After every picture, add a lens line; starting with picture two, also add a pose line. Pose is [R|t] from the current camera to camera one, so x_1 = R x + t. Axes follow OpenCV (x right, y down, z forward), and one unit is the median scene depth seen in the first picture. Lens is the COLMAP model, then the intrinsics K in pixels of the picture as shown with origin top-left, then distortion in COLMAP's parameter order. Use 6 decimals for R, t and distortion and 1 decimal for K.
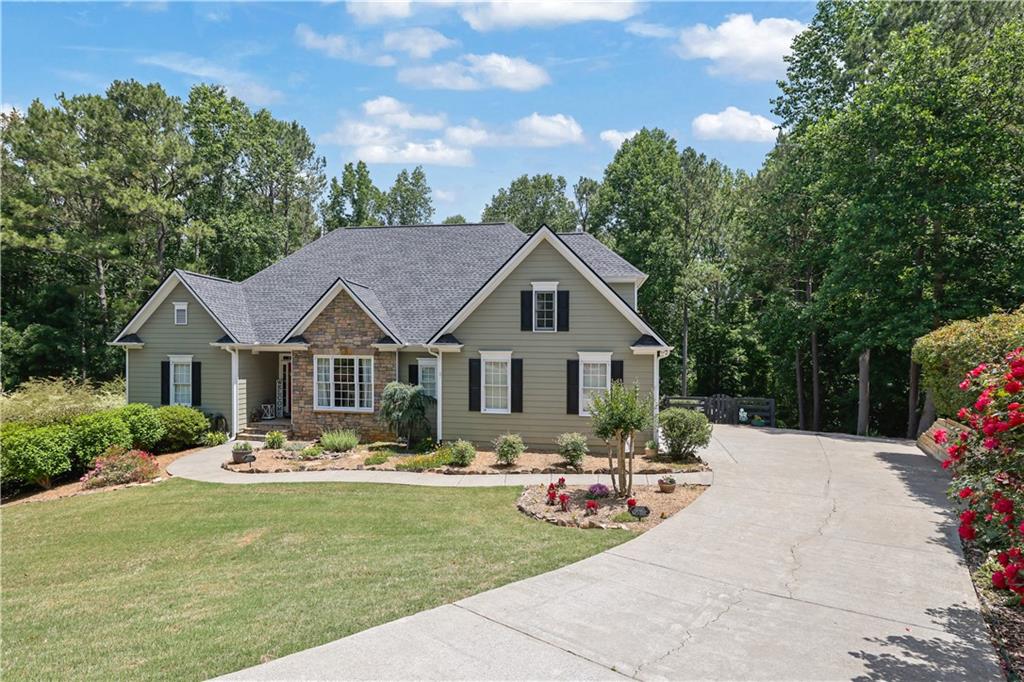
lens RADIAL K [[538.0, 0, 516.8], [0, 538.0, 342.9], [0, 0, 1]] dist [-0.022615, 0.003061]
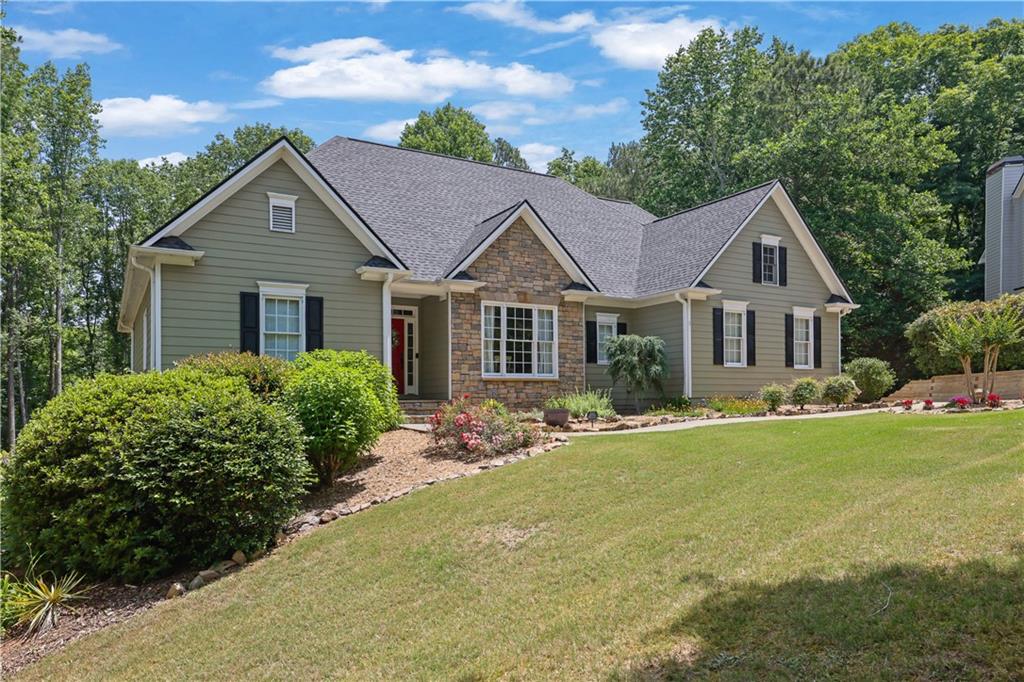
lens RADIAL K [[720.4, 0, 502.2], [0, 720.4, 342.1], [0, 0, 1]] dist [-0.003065, -0.006971]
pose [[0.751937, 0.046060, 0.657624, -1.006397], [0.009405, 0.996705, -0.080563, 0.158459], [-0.659168, 0.066763, 0.749027, 0.275083]]
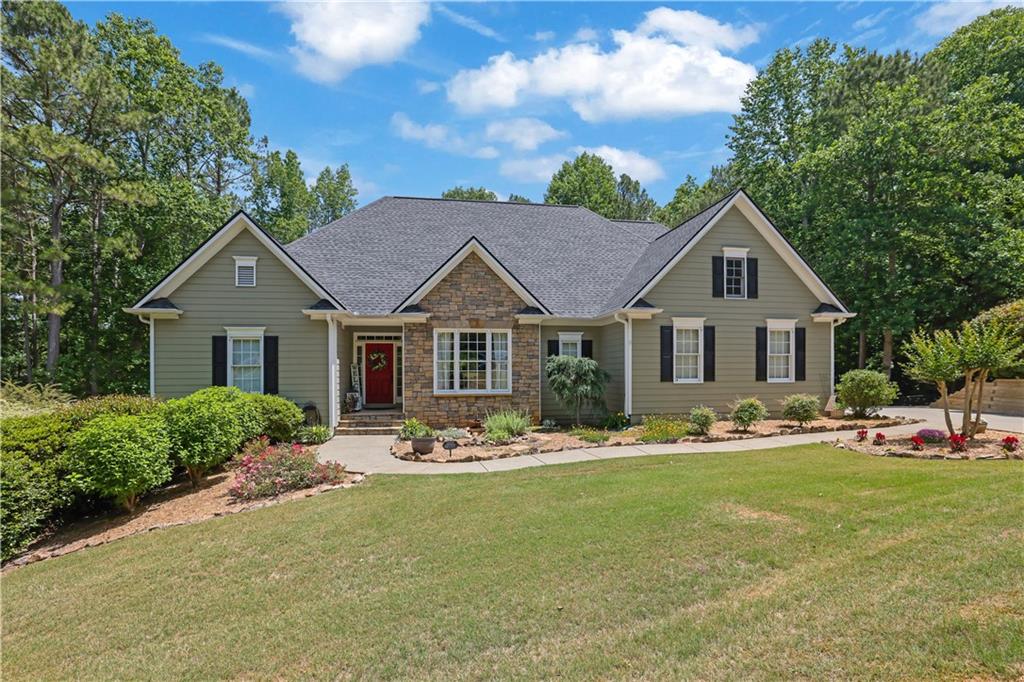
lens RADIAL K [[491.6, 0, 525.0], [0, 491.6, 362.5], [0, 0, 1]] dist [-0.033953, 0.002356]
pose [[0.942066, -0.004836, 0.335392, -0.512451], [0.007363, 0.999953, -0.006263, 0.083108], [-0.335346, 0.008370, 0.942058, 0.239616]]
